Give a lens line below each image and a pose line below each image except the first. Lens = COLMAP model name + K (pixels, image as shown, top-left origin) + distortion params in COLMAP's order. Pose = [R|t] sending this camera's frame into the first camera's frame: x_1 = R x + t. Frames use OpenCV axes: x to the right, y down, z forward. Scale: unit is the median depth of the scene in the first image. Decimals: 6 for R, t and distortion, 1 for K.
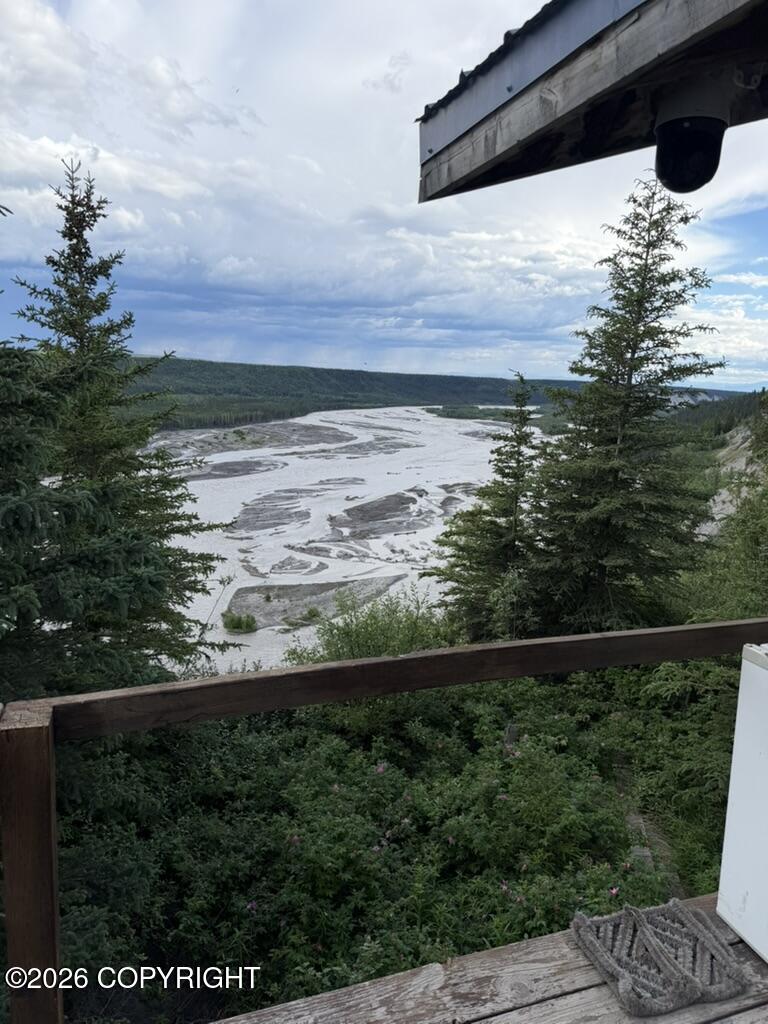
lens RADIAL K [[712.0, 0, 375.1], [0, 712.0, 507.4], [0, 0, 1]] dist [0.142544, -0.200382]
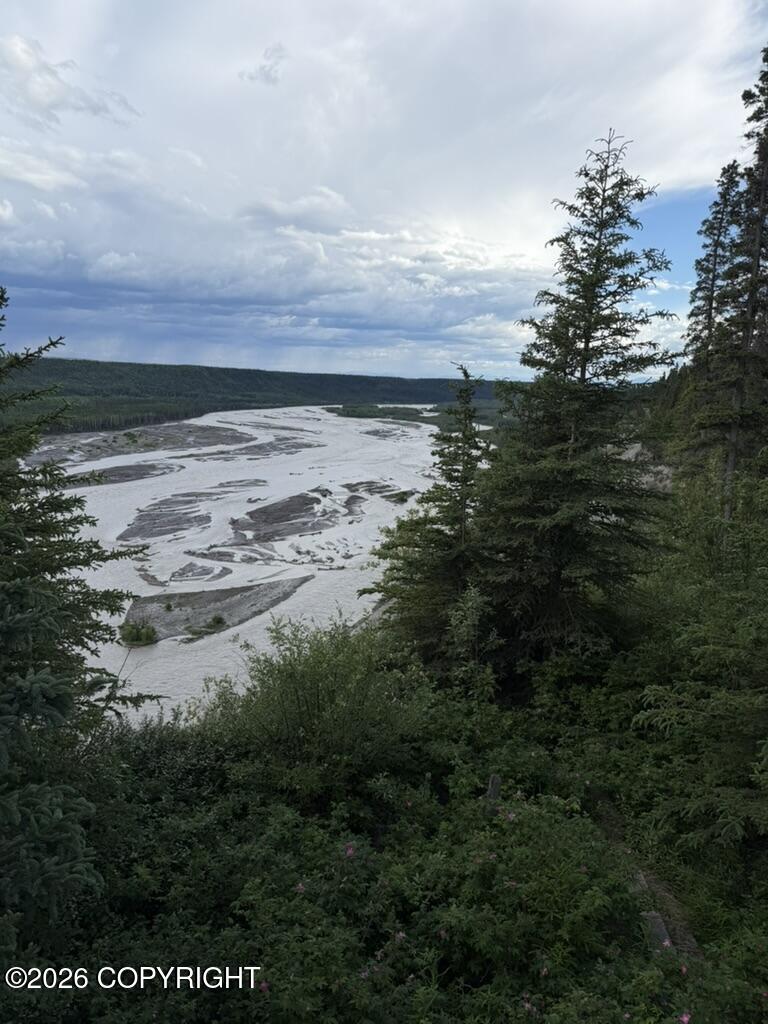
lens RADIAL K [[598.8, 0, 323.4], [0, 598.8, 498.2], [0, 0, 1]] dist [0.121887, -0.103879]
pose [[0.989021, -0.037281, 0.142994, -0.056959], [0.035646, 0.999267, 0.013982, -0.024309], [-0.143410, -0.008732, 0.989625, 0.173069]]
